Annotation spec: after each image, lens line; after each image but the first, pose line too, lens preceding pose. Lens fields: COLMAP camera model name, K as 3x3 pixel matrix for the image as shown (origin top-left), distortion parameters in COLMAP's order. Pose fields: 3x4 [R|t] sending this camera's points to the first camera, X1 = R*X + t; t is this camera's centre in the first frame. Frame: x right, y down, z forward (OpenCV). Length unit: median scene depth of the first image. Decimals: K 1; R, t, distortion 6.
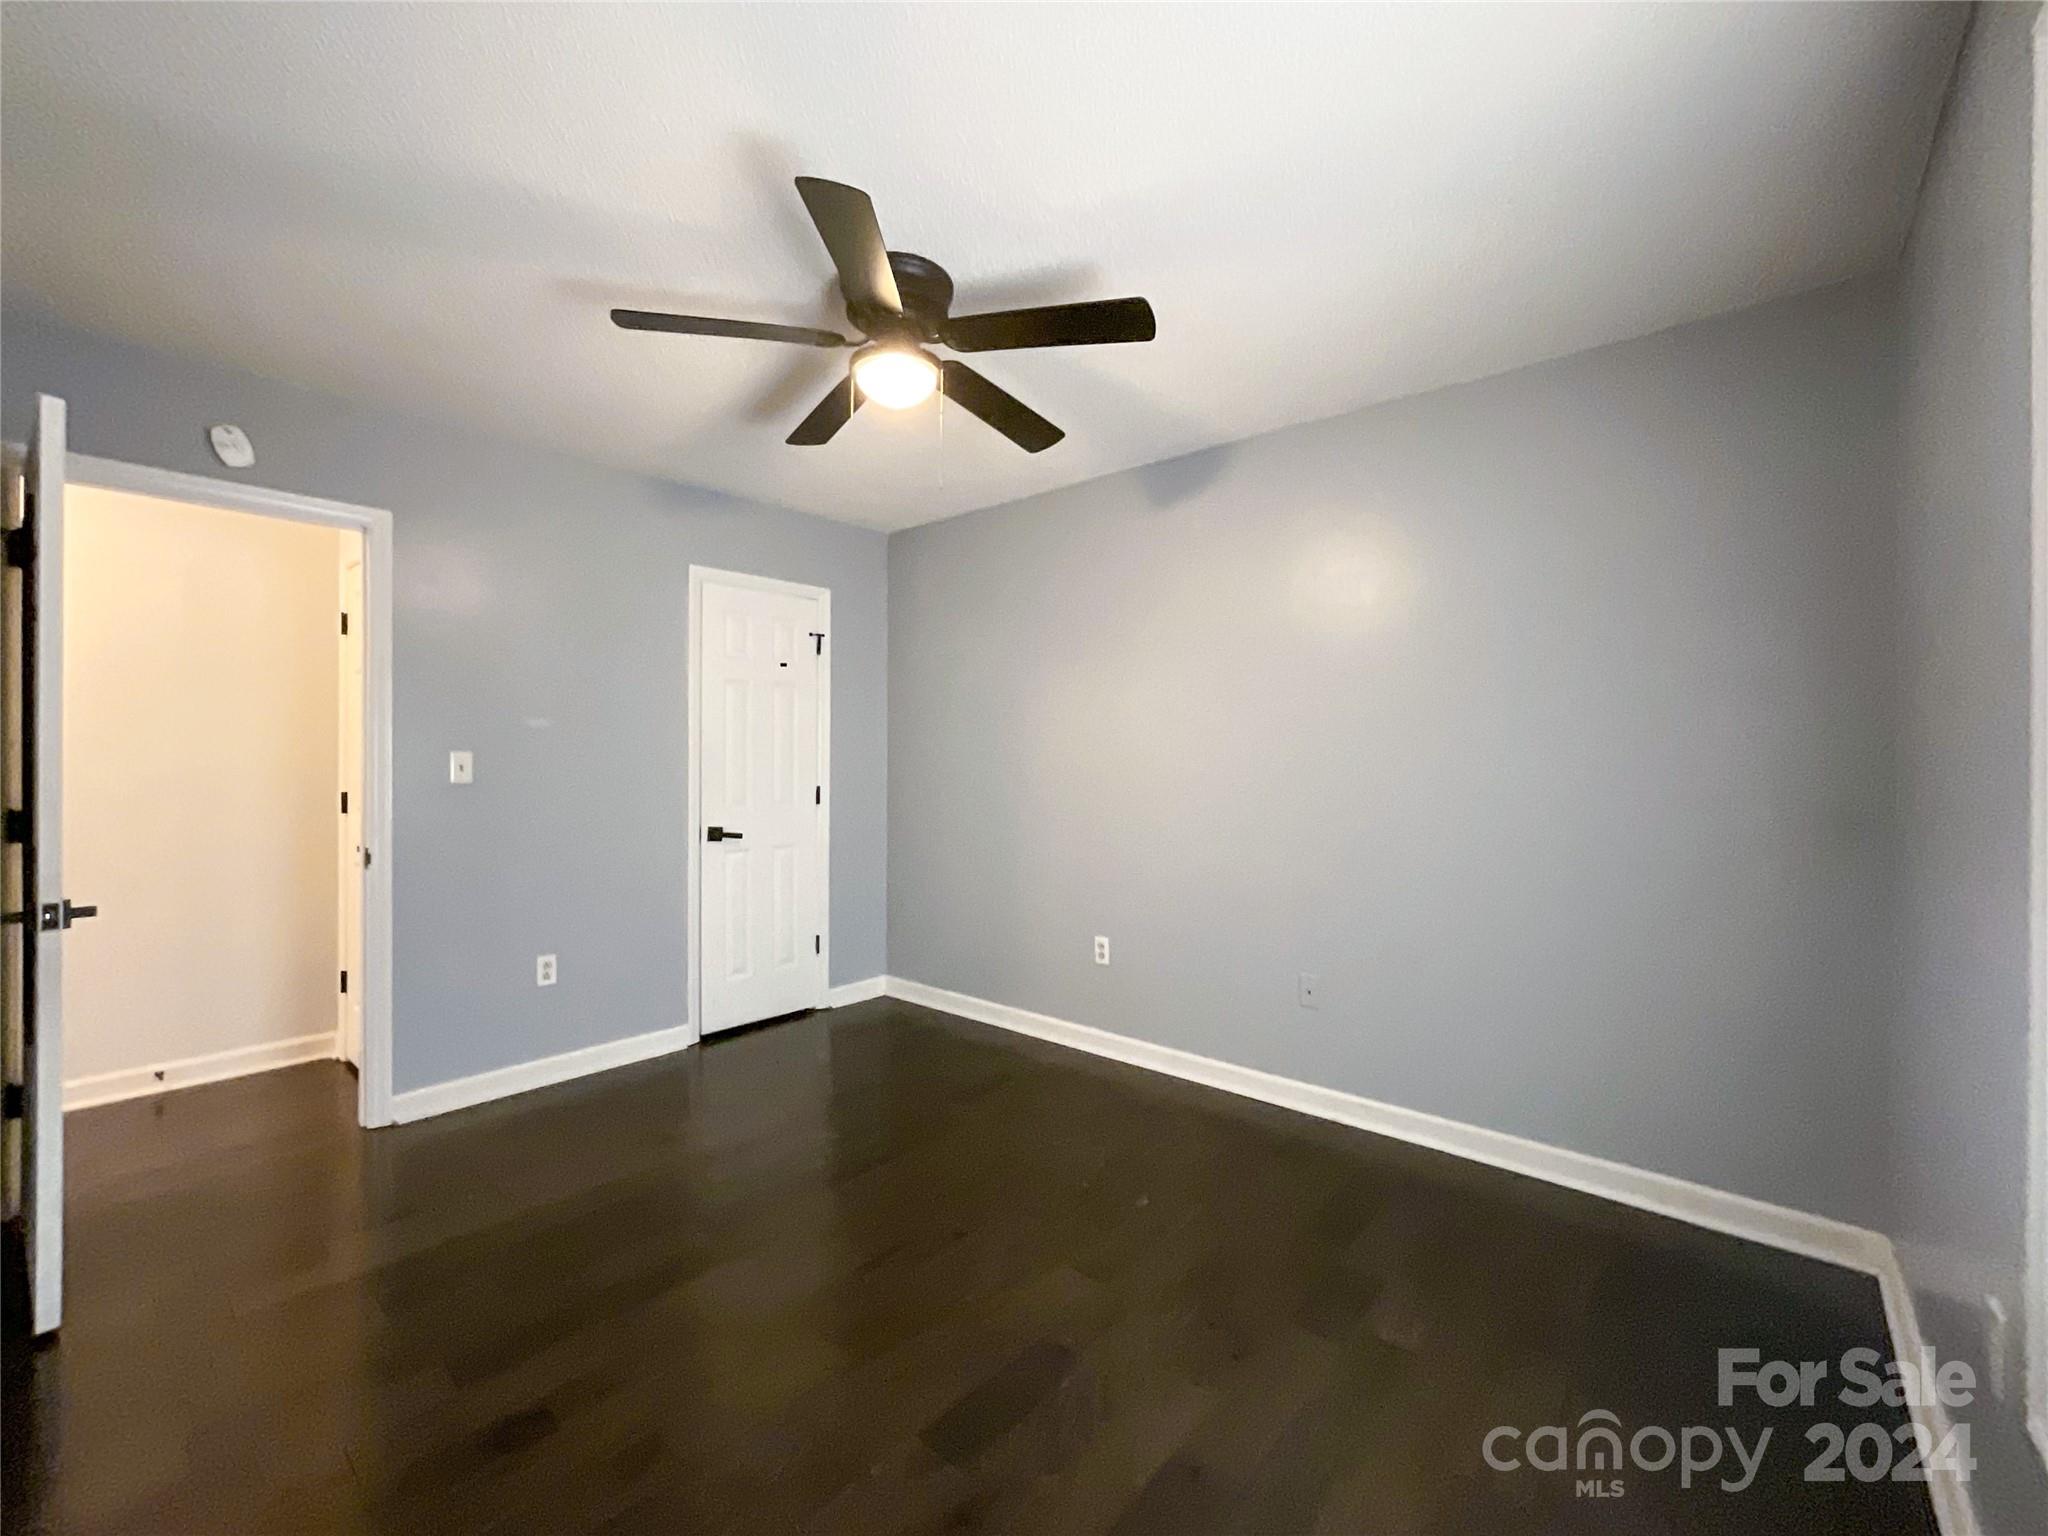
lens RADIAL K [[811.6, 0, 1042.9], [0, 811.6, 771.8], [0, 0, 1]] dist [-0.013920, 0.000020]
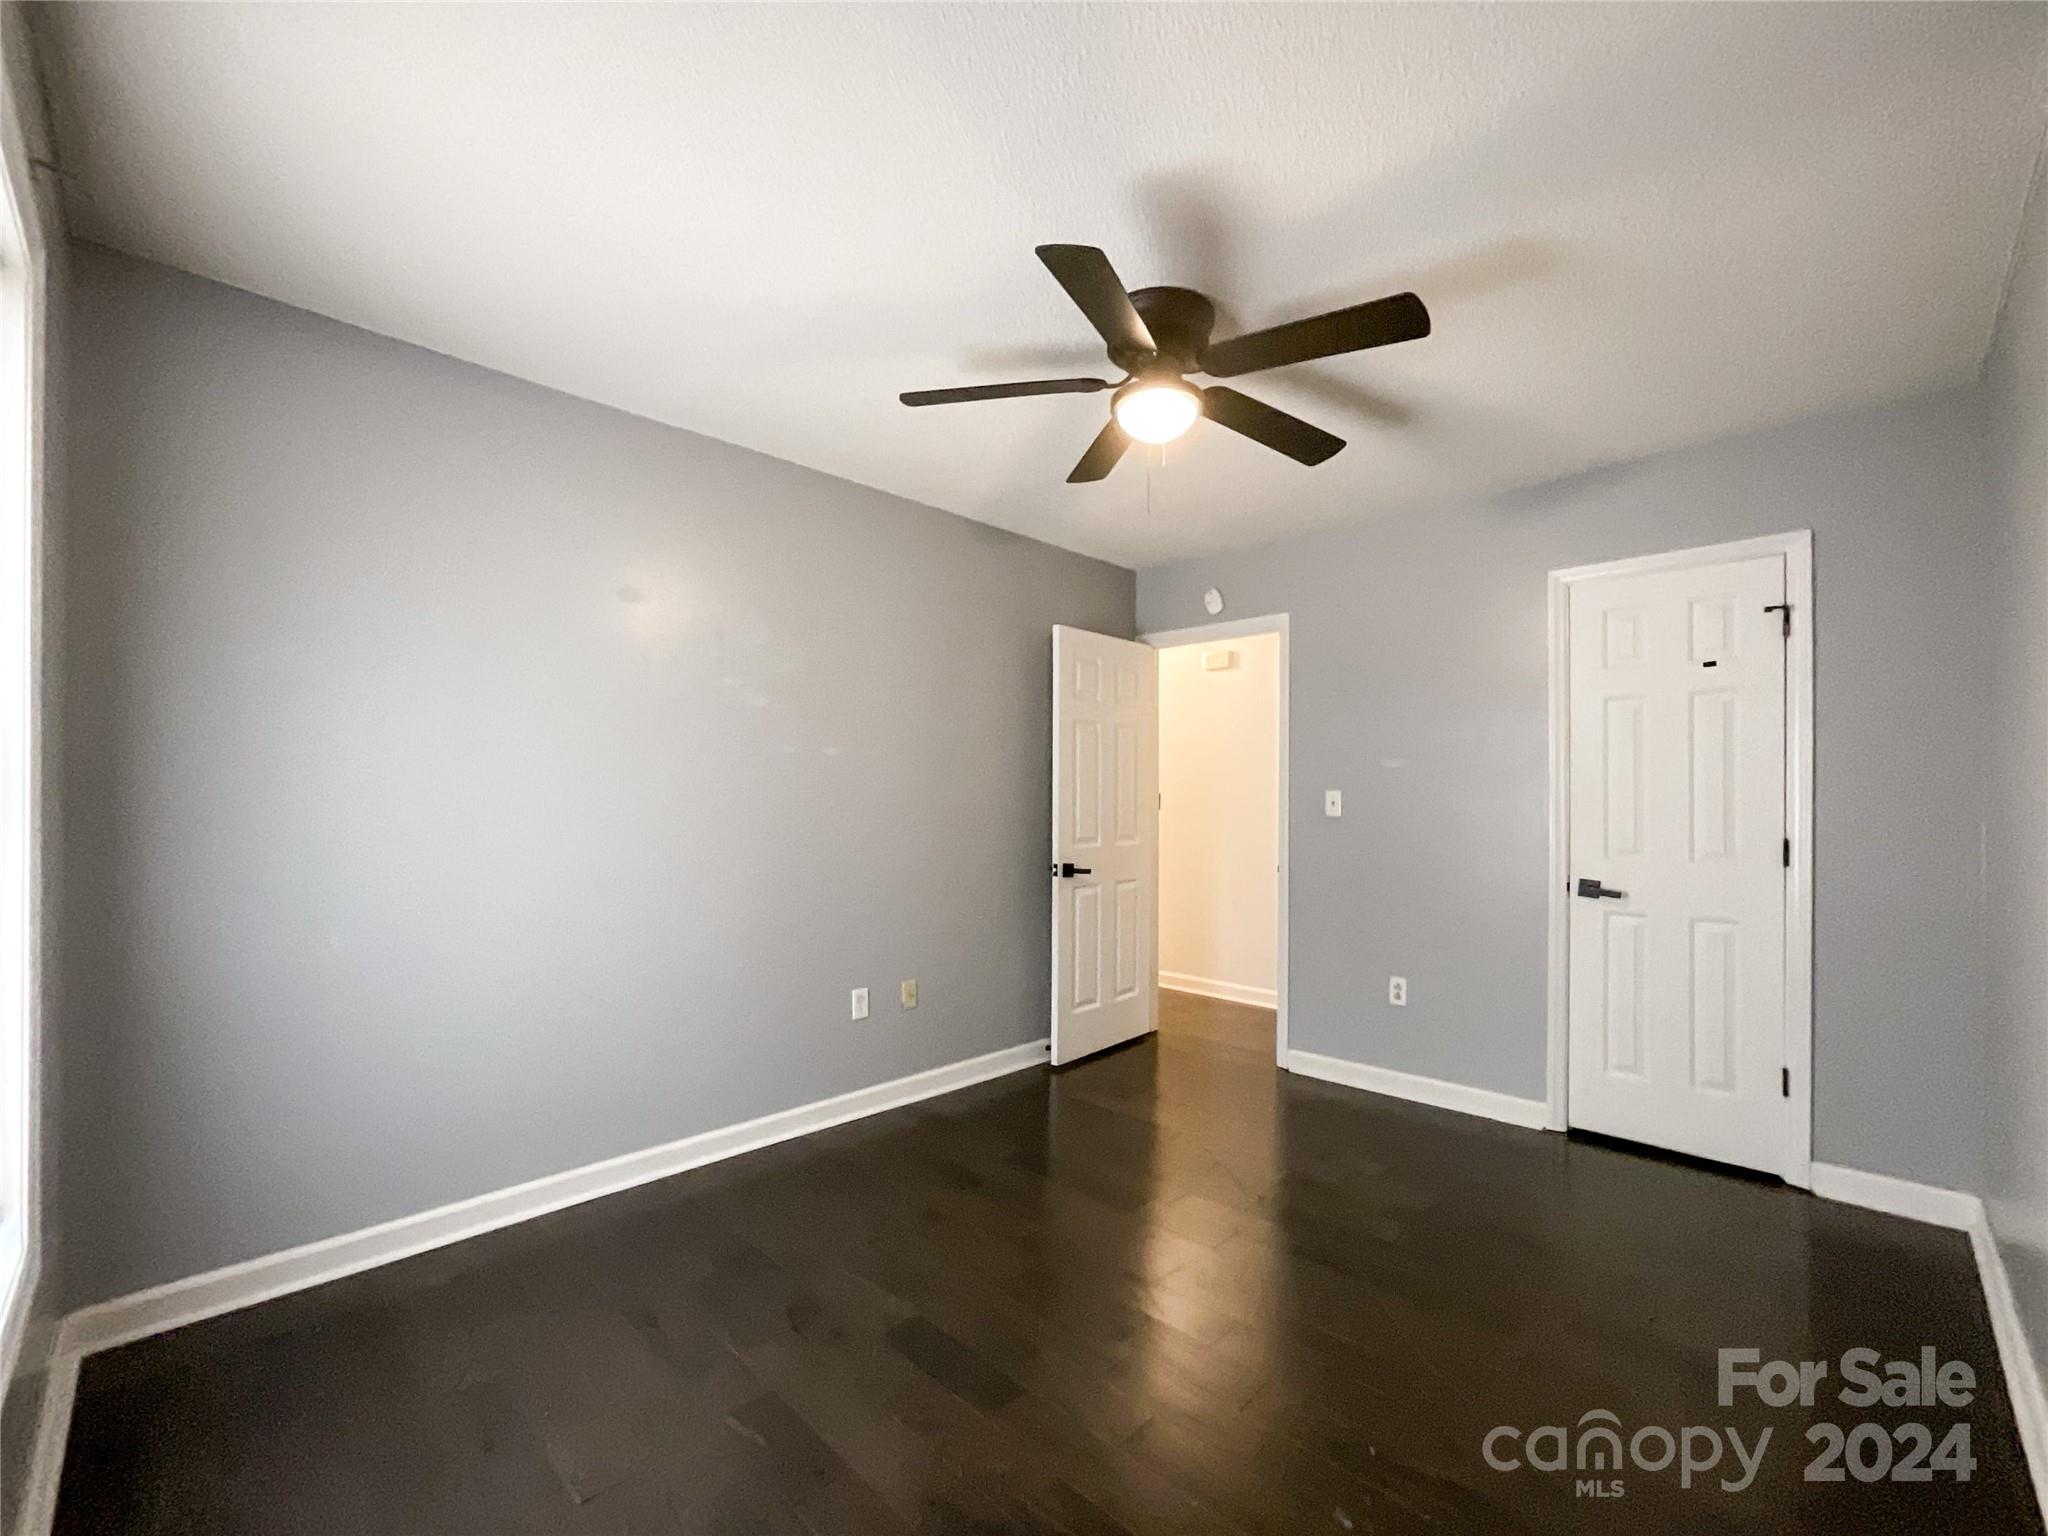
lens RADIAL K [[854.0, 0, 1034.7], [0, 854.0, 785.9], [0, 0, 1]] dist [-0.017700, 0.000531]
pose [[-0.038053, -0.001452, -0.999275, 0.472854], [-0.007199, 0.999973, -0.001179, -0.021932], [0.999250, 0.007149, -0.038063, 0.475122]]
